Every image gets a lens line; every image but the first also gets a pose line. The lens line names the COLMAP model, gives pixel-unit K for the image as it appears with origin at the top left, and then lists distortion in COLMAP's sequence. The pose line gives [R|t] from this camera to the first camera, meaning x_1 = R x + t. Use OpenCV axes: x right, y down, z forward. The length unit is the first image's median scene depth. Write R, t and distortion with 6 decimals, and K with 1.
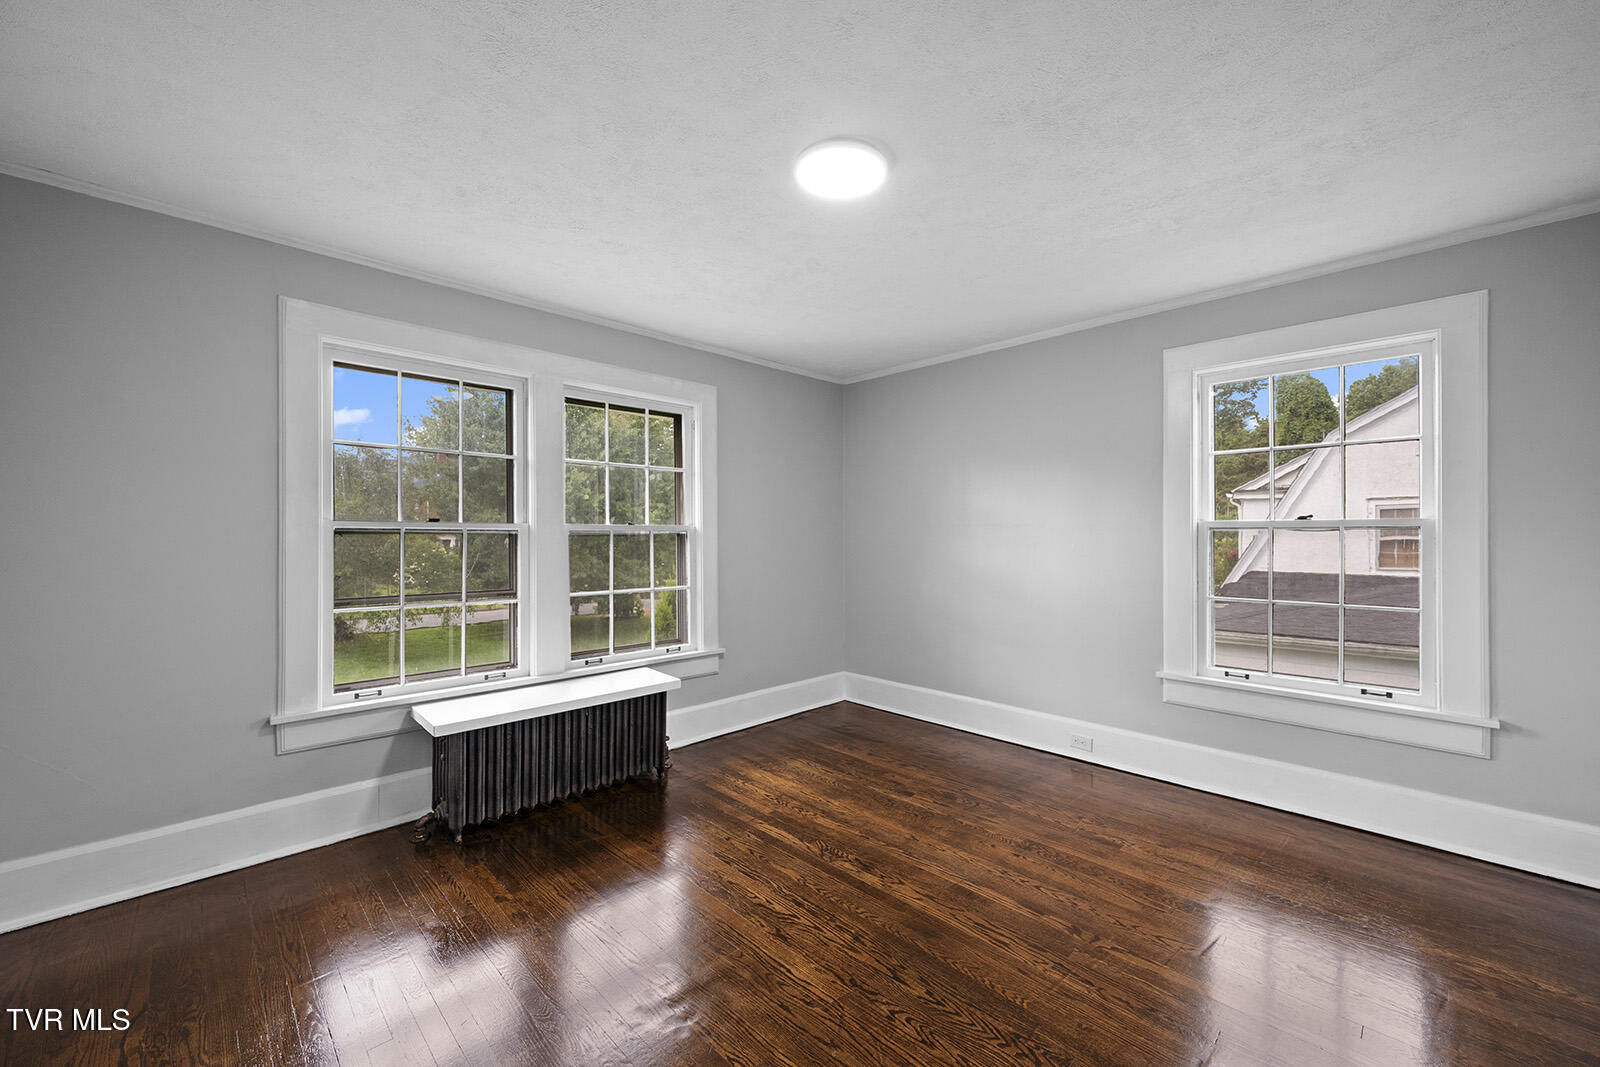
lens RADIAL K [[627.9, 0, 803.1], [0, 627.9, 531.3], [0, 0, 1]] dist [-0.000669, -0.000102]
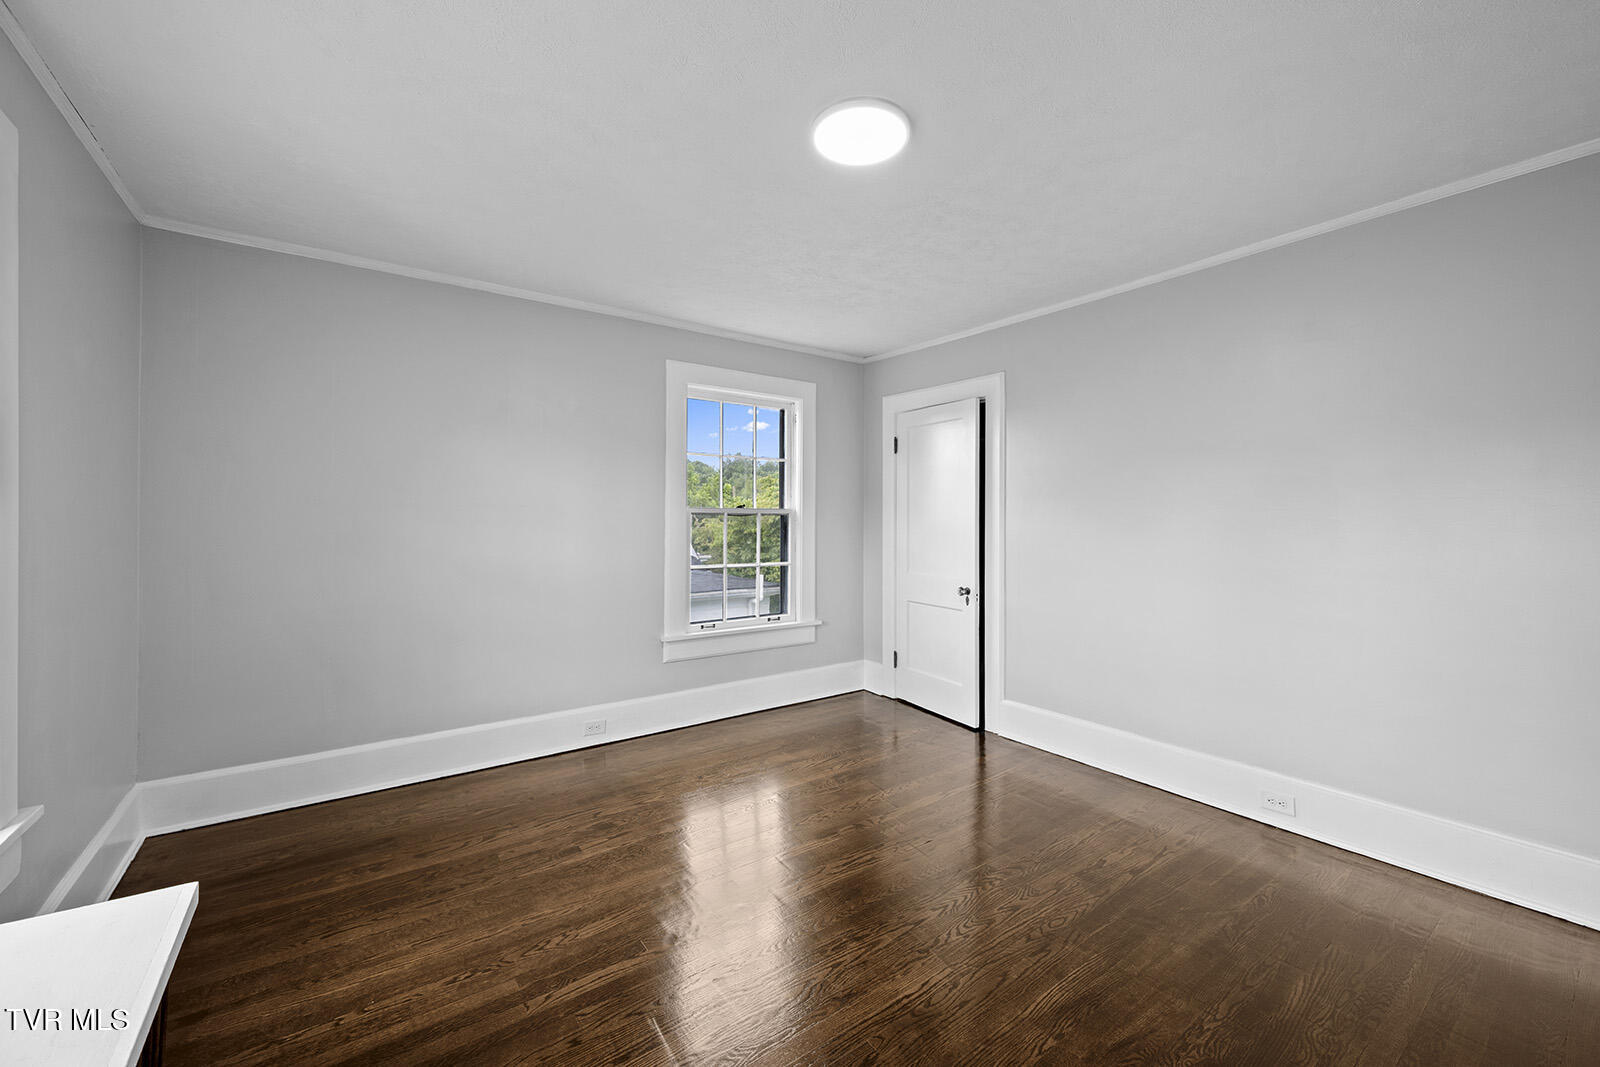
lens RADIAL K [[637.8, 0, 801.0], [0, 637.8, 509.9], [0, 0, 1]] dist [0.001808, -0.000004]
pose [[0.148414, 0.013151, 0.988838, -0.573388], [-0.009469, 0.999885, -0.011877, 0.001688], [-0.988880, -0.007601, 0.148522, 0.598746]]
